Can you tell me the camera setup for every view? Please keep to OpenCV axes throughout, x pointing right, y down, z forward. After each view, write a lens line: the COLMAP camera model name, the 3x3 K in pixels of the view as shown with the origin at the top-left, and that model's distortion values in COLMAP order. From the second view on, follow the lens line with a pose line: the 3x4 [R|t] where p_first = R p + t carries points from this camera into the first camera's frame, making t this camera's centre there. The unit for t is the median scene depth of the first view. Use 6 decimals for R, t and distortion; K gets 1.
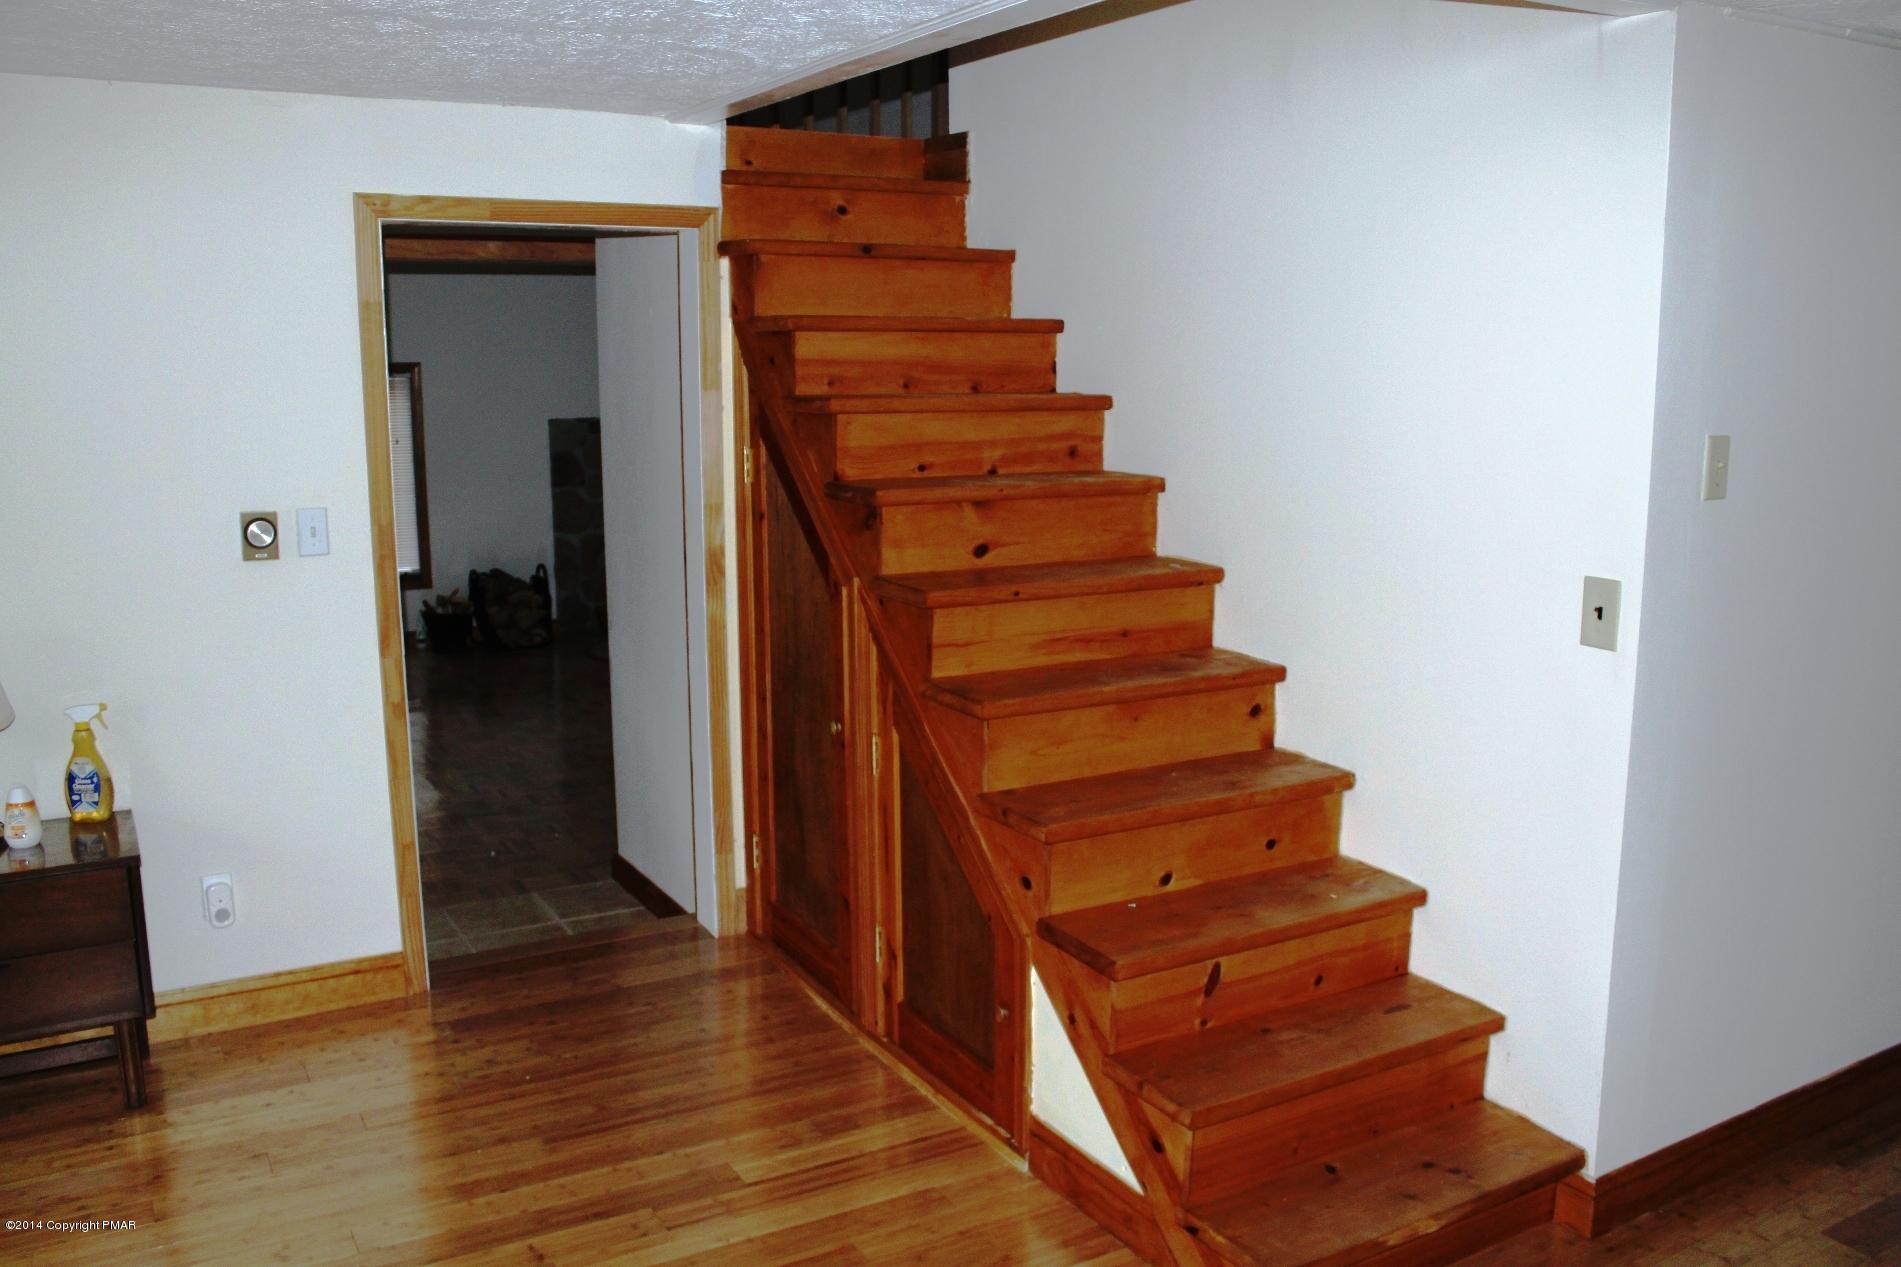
lens RADIAL K [[1581.5, 0, 960.0], [0, 1581.5, 628.5], [0, 0, 1]] dist [-0.167551, 0.167346]
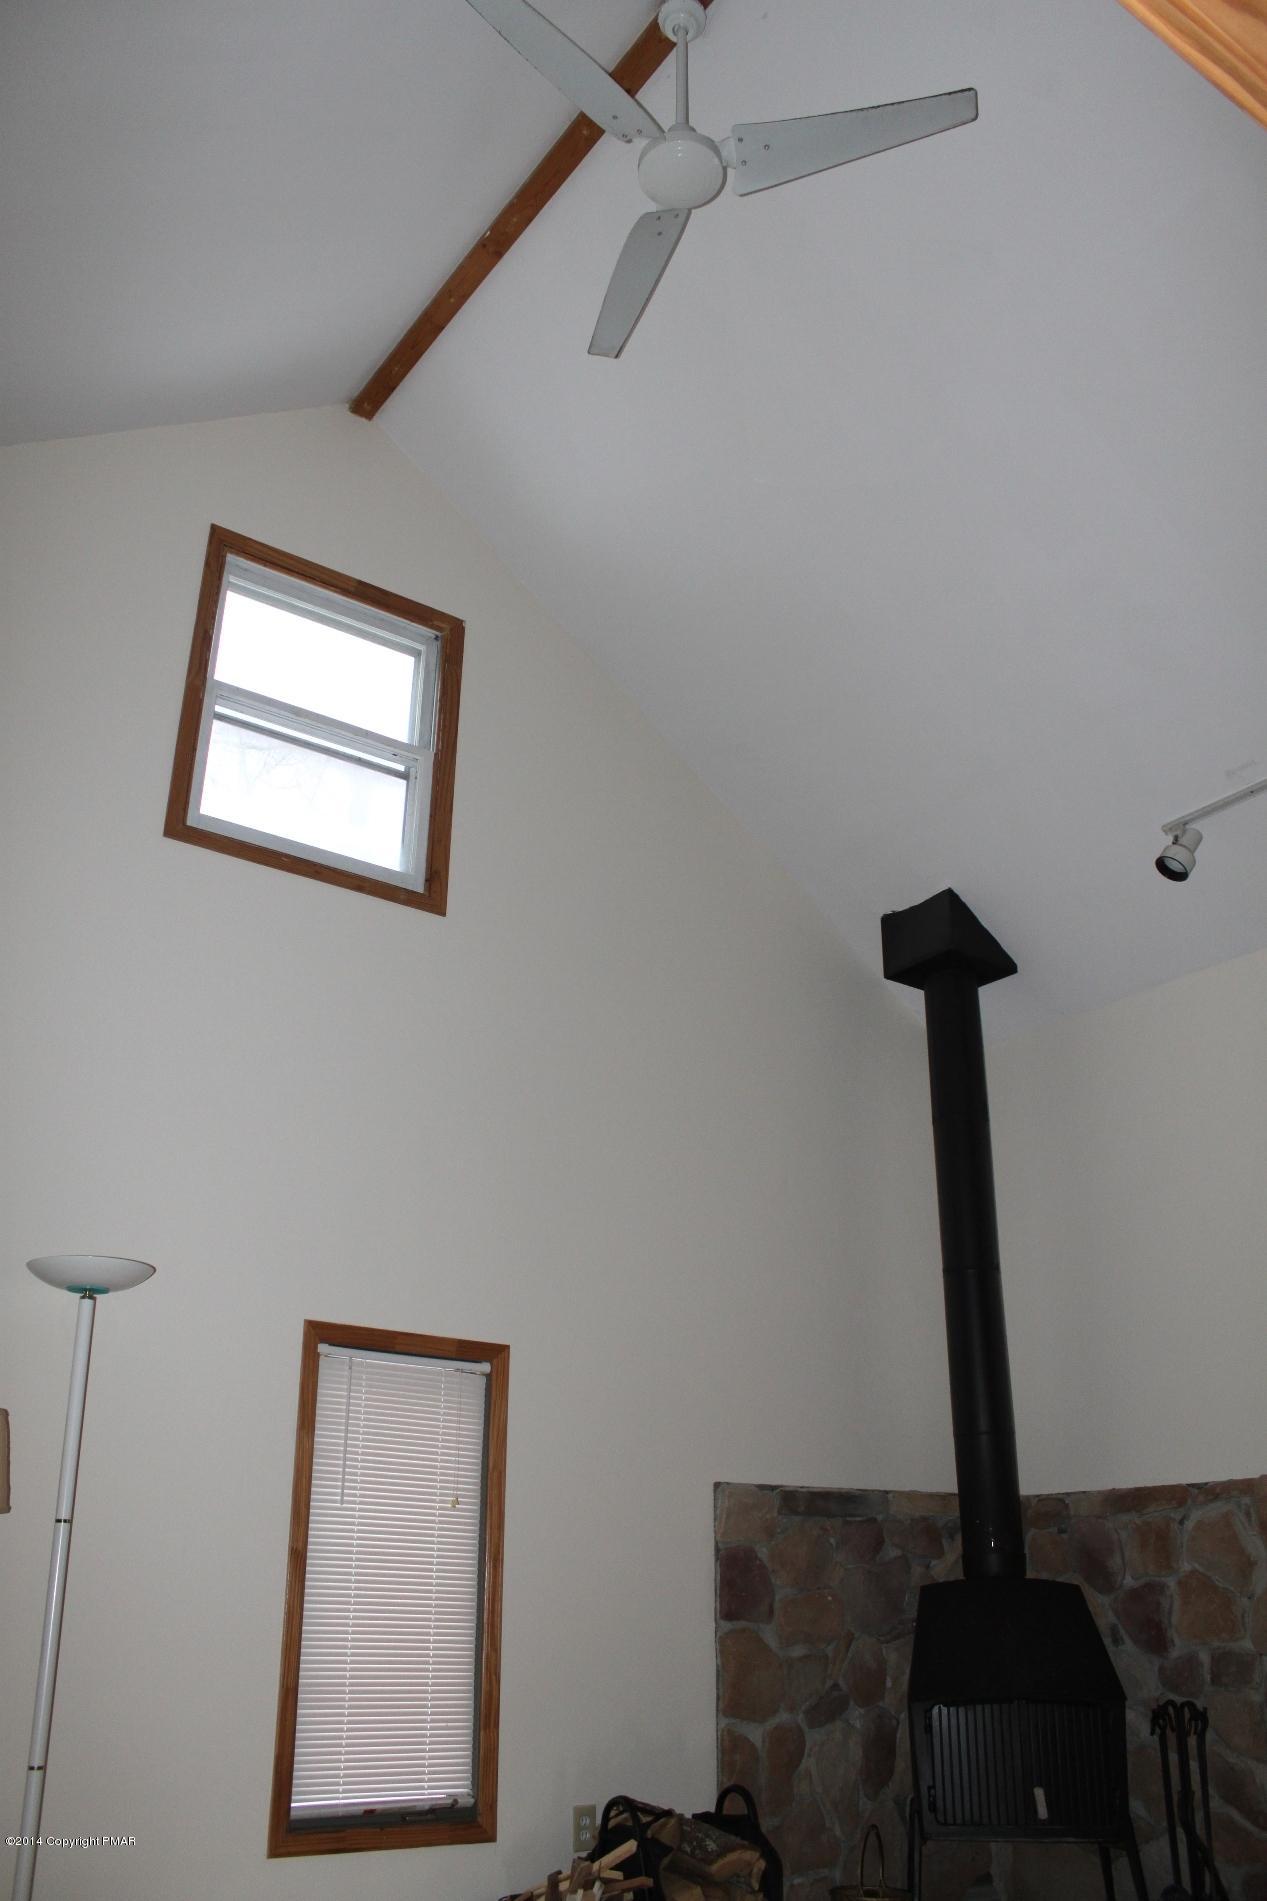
lens RADIAL K [[1581.5, 0, 623.8], [0, 1581.5, 951.1], [0, 0, 1]] dist [-0.167551, 0.167346]
pose [[0.996845, 0.038618, 0.069344, -0.929711], [0.004638, 0.843823, -0.536602, -0.019506], [-0.079236, 0.535230, 0.840982, 1.326124]]
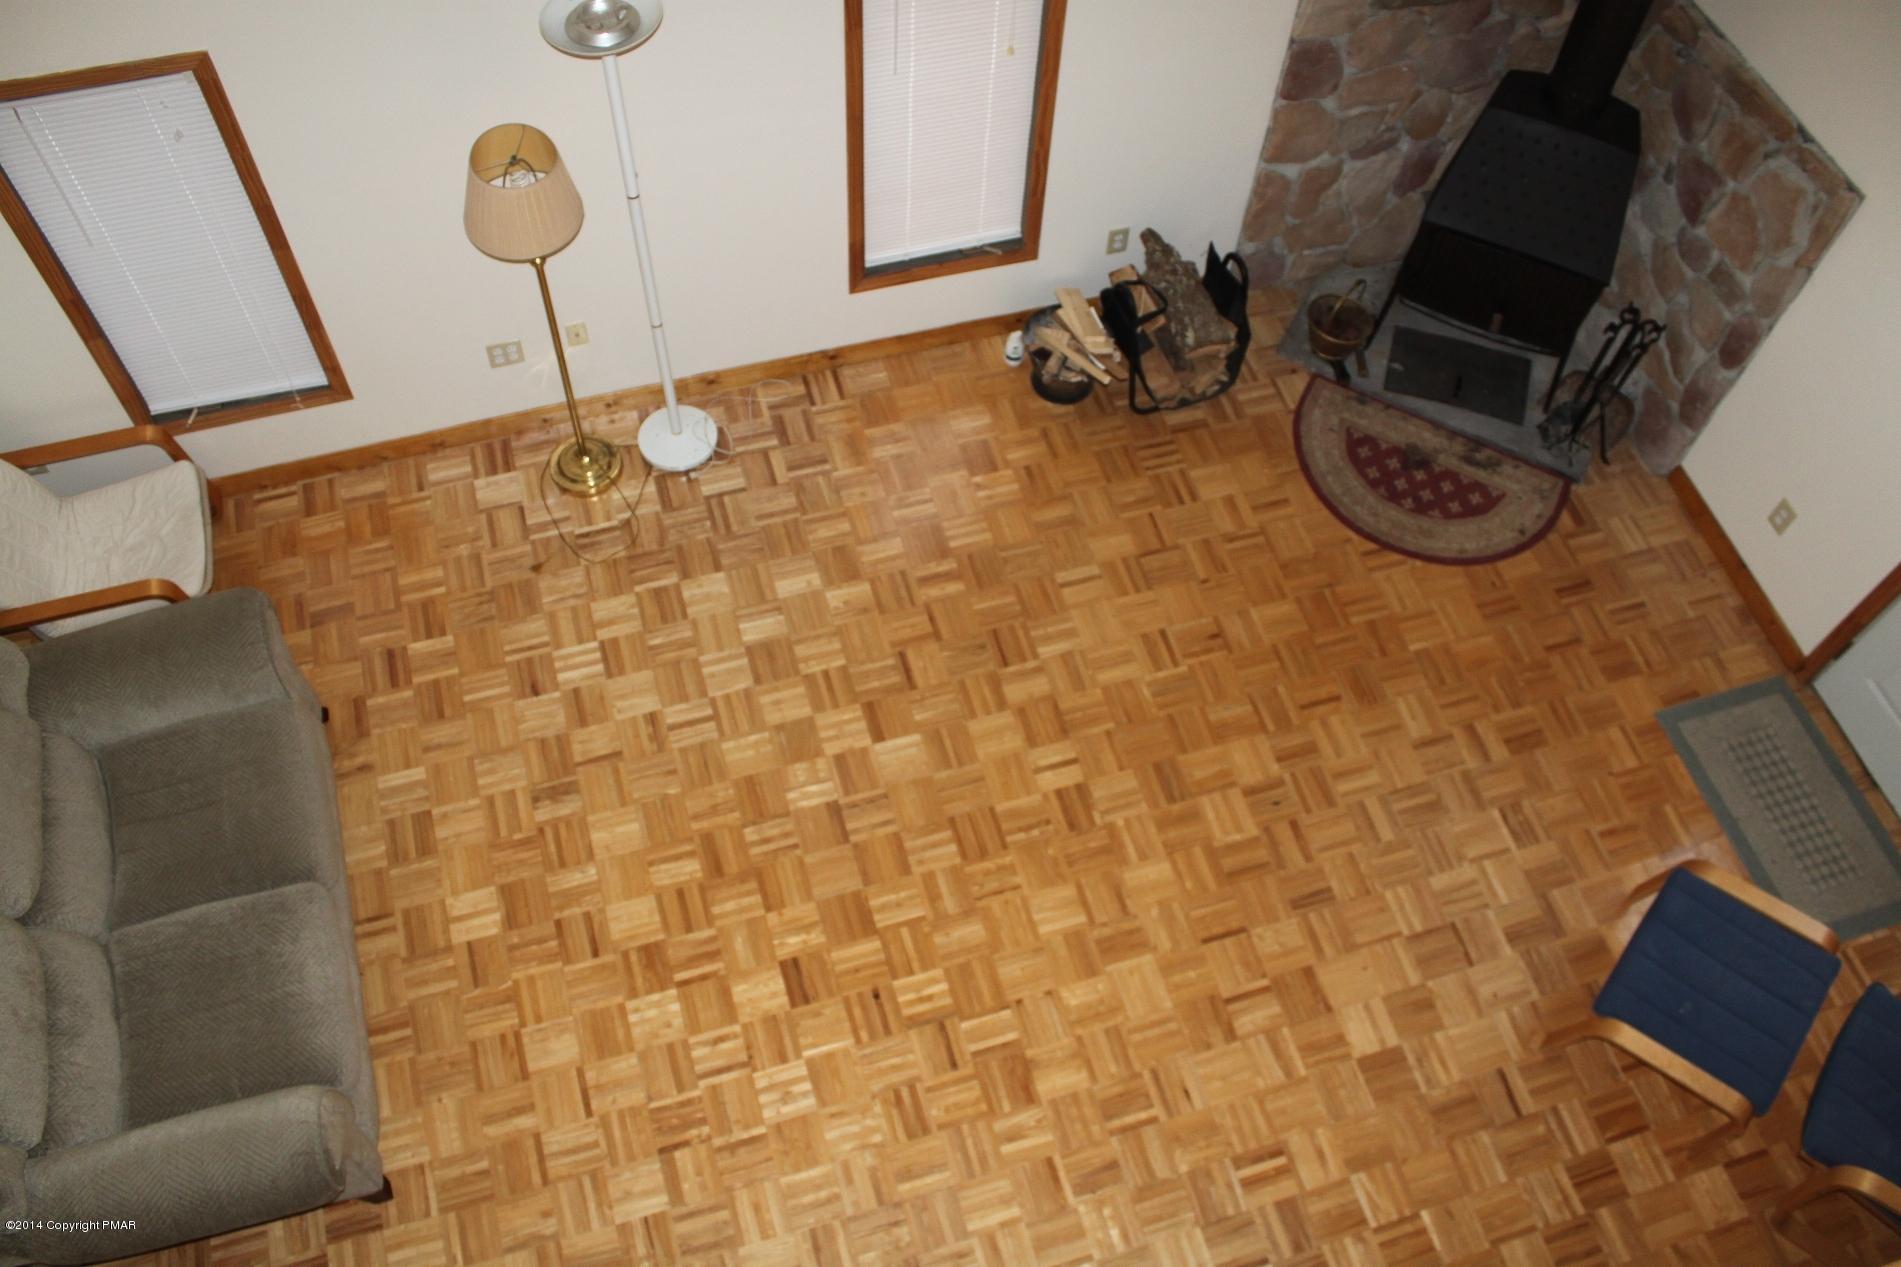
lens RADIAL K [[1581.5, 0, 960.0], [0, 1581.5, 628.5], [0, 0, 1]] dist [-0.167551, 0.167346]
pose [[0.971305, 0.222795, -0.083240, -0.784833], [-0.085320, 0.653093, 0.752456, -0.985404], [0.222007, -0.723763, 0.653361, 1.425814]]
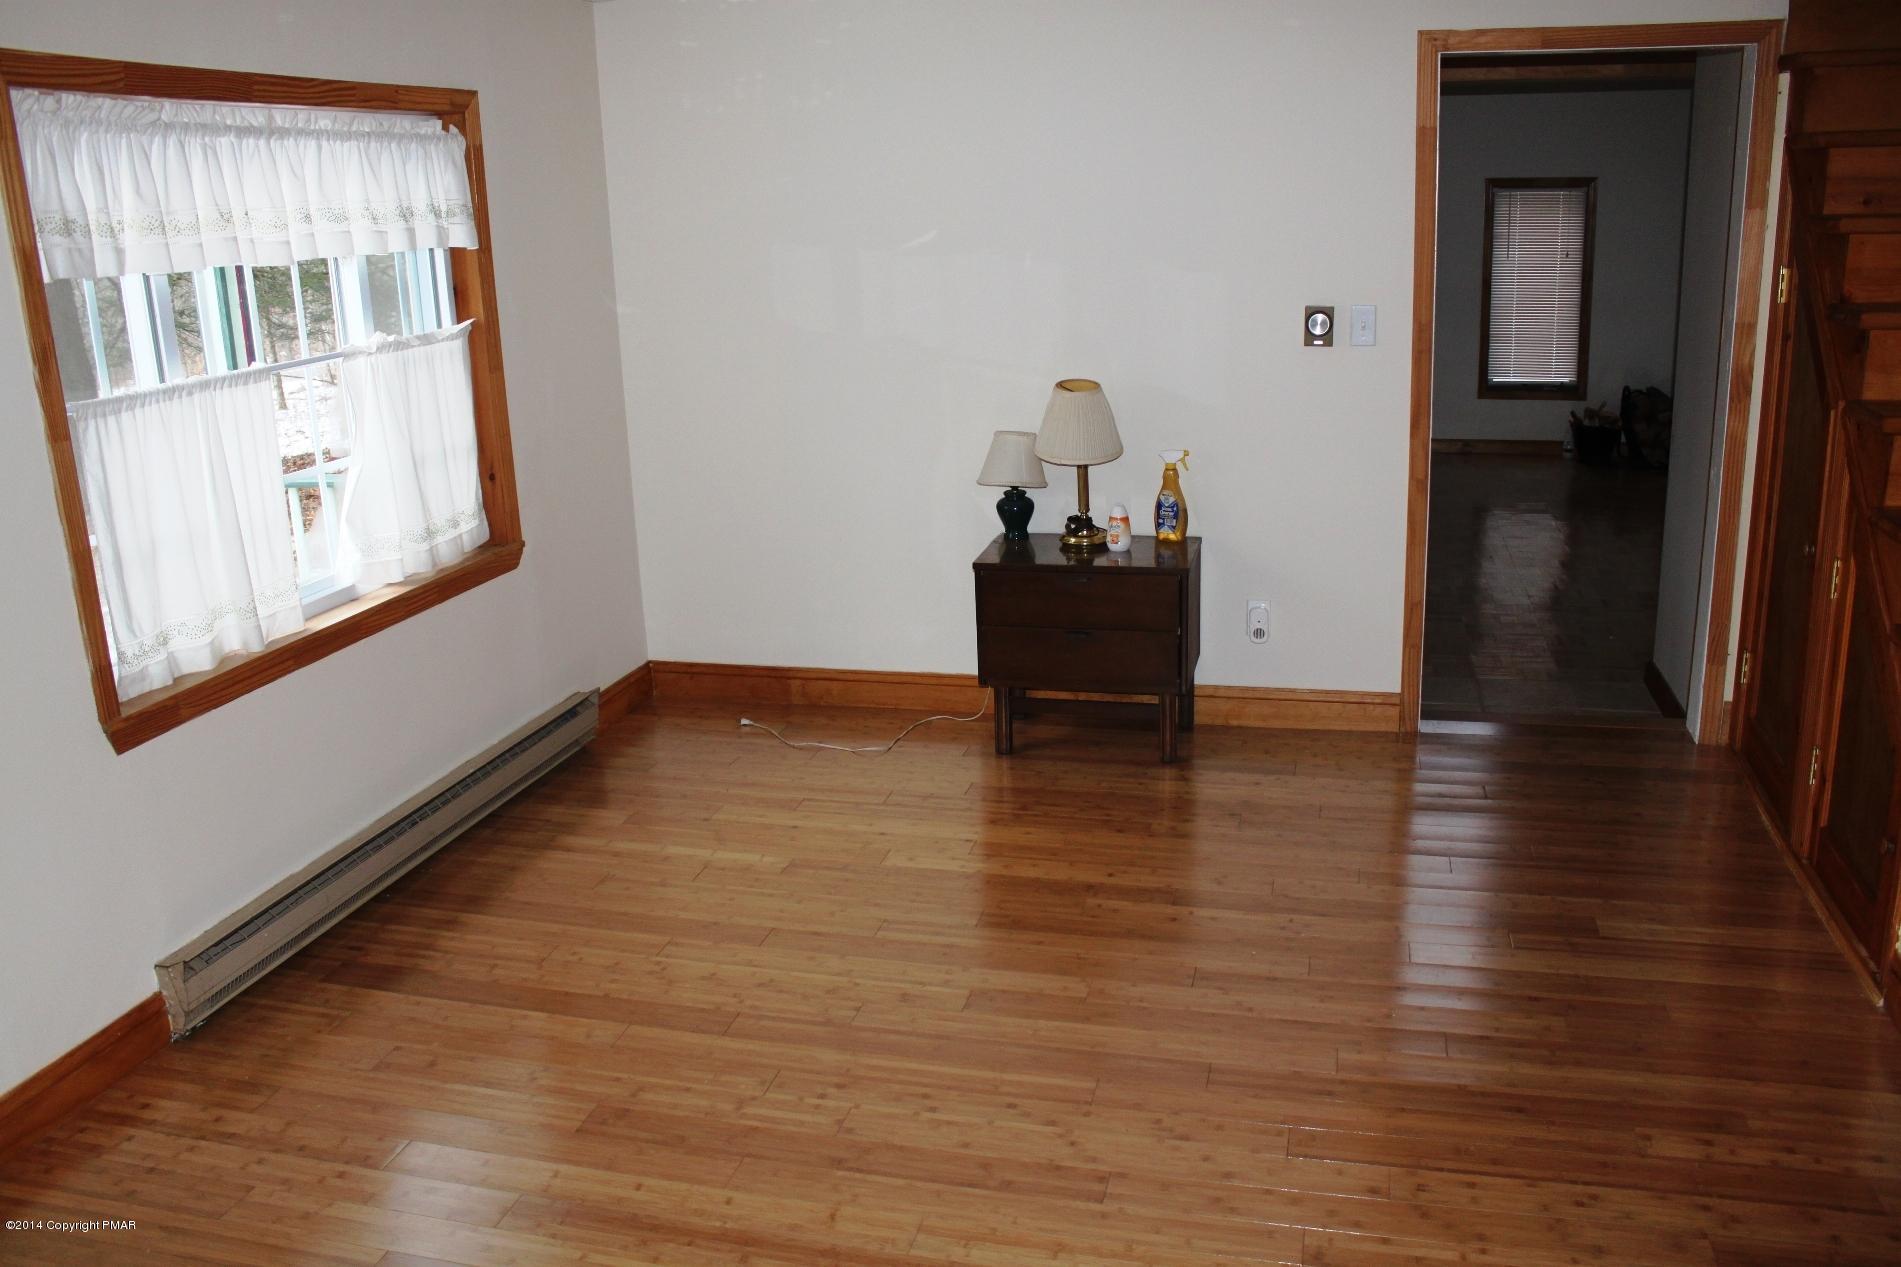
lens RADIAL K [[1581.5, 0, 960.0], [0, 1581.5, 628.5], [0, 0, 1]] dist [-0.167551, 0.167346]
pose [[0.721089, 0.167259, -0.672350, 0.196767], [-0.087452, 0.984634, 0.151153, 0.012526], [0.687301, -0.050197, 0.724637, -0.086535]]
